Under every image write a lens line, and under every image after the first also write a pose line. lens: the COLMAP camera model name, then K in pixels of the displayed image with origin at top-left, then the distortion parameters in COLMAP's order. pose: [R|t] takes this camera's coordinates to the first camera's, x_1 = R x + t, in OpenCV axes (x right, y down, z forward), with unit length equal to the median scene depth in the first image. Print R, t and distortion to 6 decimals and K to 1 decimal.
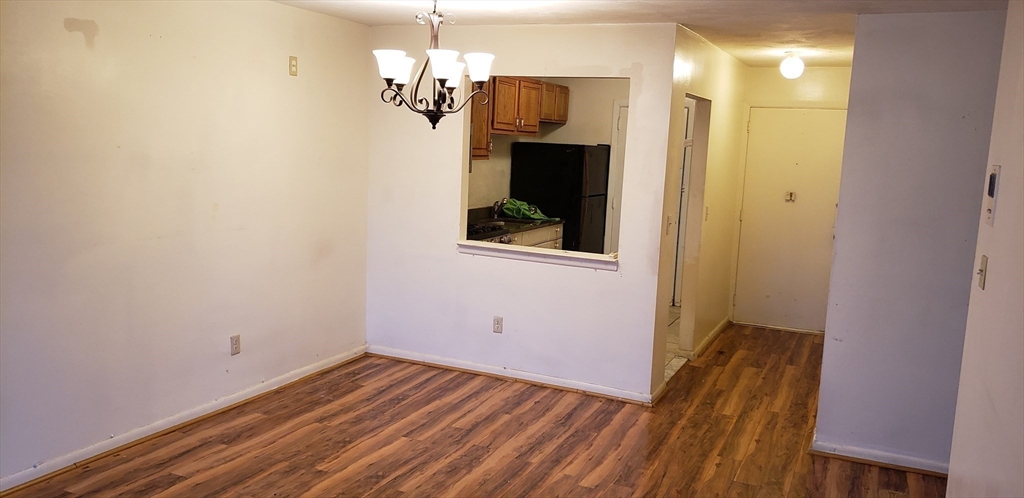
lens RADIAL K [[813.5, 0, 528.5], [0, 813.5, 246.5], [0, 0, 1]] dist [0.064662, -0.134586]
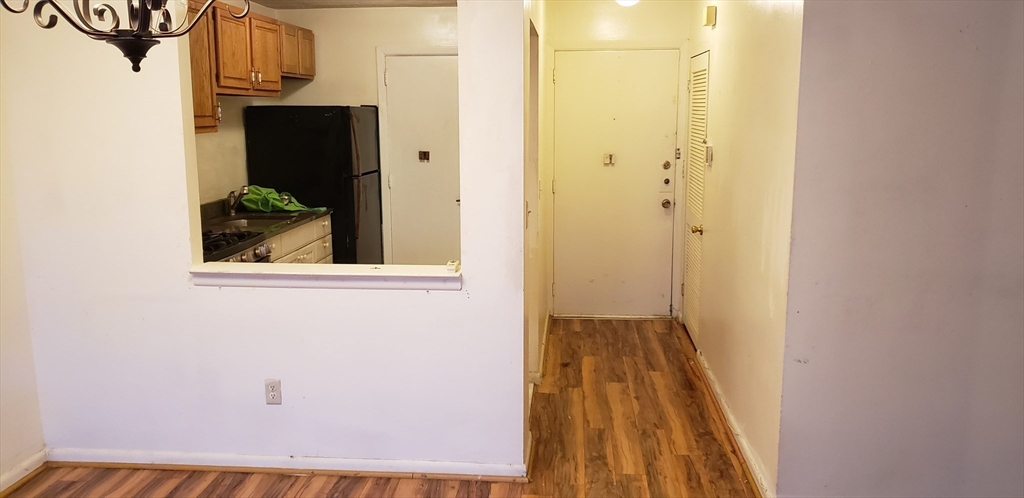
lens RADIAL K [[813.5, 0, 532.3], [0, 813.5, 248.6], [0, 0, 1]] dist [0.064662, -0.134586]
pose [[0.938051, -0.100992, 0.331452, -0.051339], [0.086392, 0.994540, 0.058535, -0.036660], [-0.335553, -0.026274, 0.941655, 0.351849]]
